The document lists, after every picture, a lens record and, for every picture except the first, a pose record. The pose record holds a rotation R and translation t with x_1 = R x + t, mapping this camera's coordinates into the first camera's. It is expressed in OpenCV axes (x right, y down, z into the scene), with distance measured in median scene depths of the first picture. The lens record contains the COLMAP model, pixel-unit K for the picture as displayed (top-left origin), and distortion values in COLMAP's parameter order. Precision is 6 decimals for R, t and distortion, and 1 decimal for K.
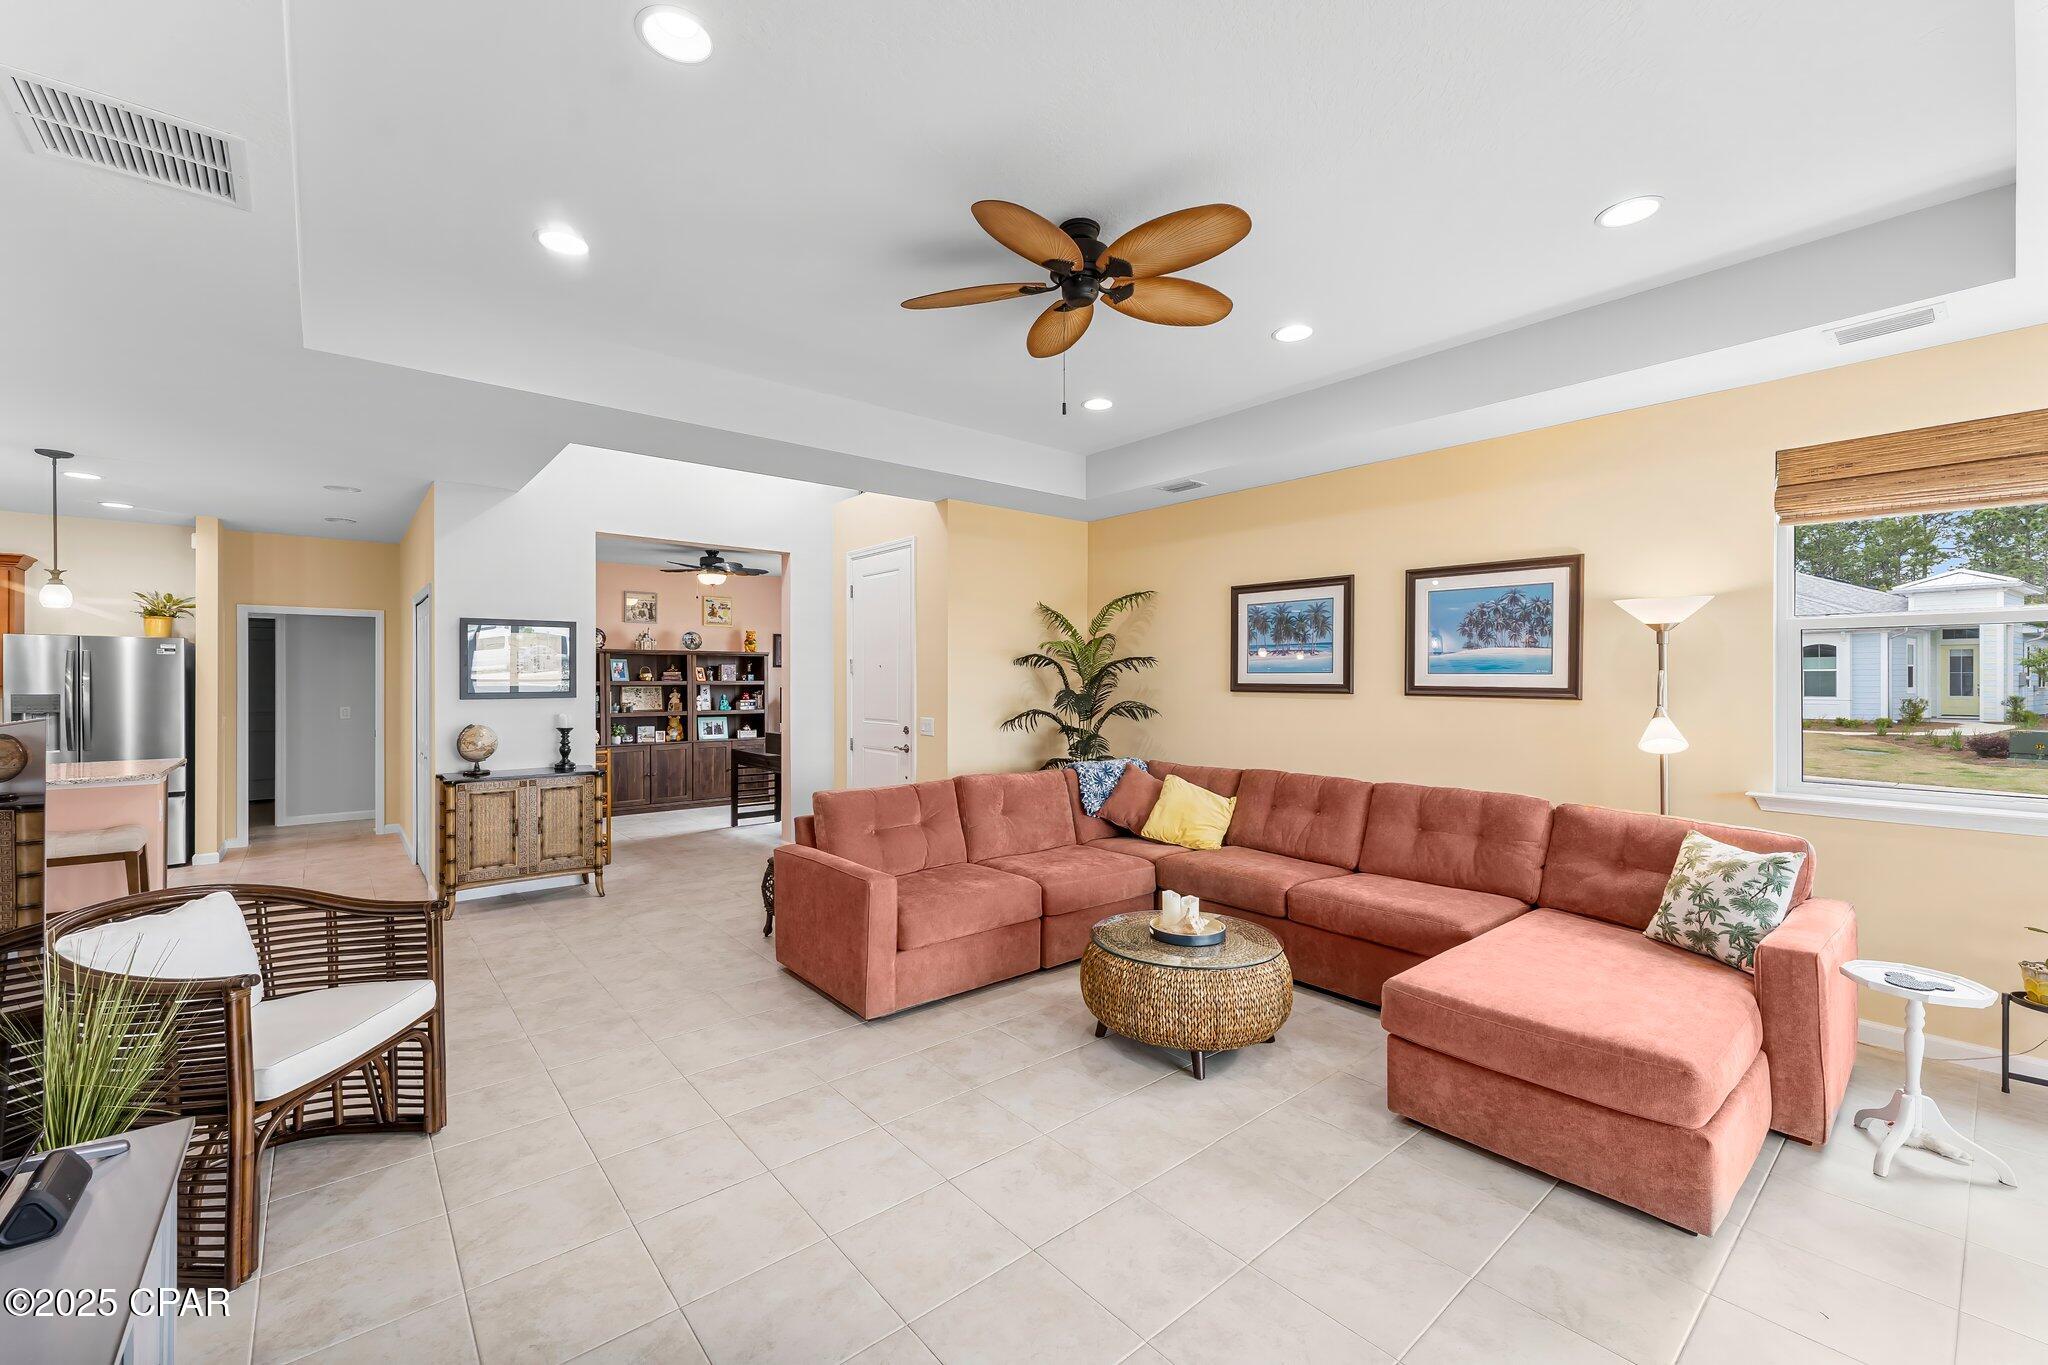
lens RADIAL K [[830.4, 0, 1012.9], [0, 830.4, 679.1], [0, 0, 1]] dist [-0.000084, 0.000059]
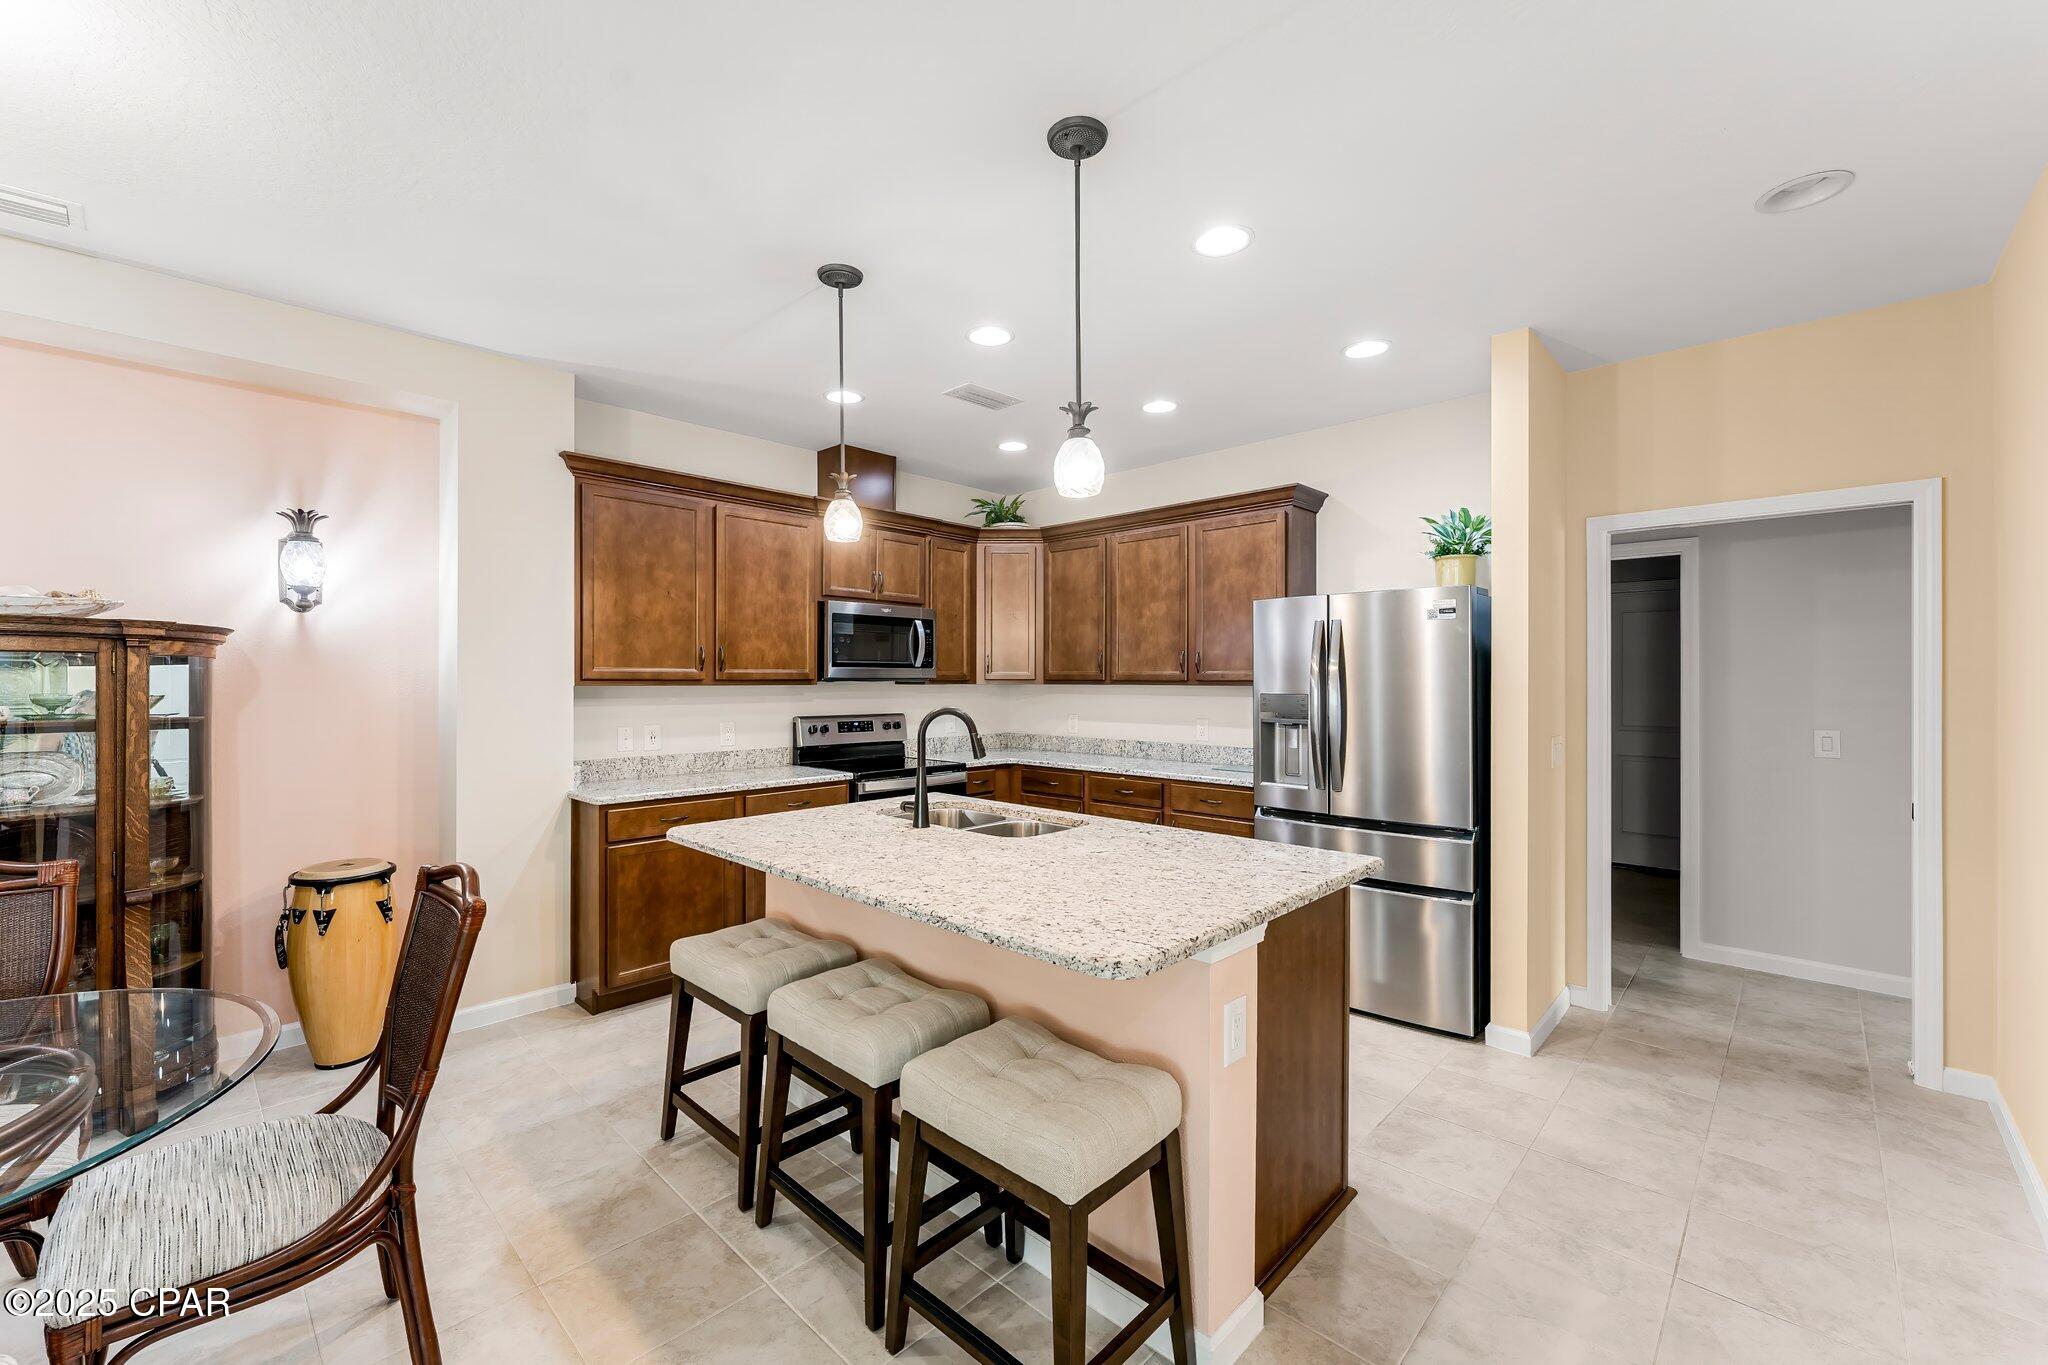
lens RADIAL K [[820.6, 0, 1020.9], [0, 820.6, 679.3], [0, 0, 1]] dist [0.001497, 0.000145]
pose [[0.109995, -0.001771, -0.993931, -0.551706], [-0.000035, 0.999998, -0.001786, 0.008218], [0.993932, 0.000231, 0.109995, 0.695136]]
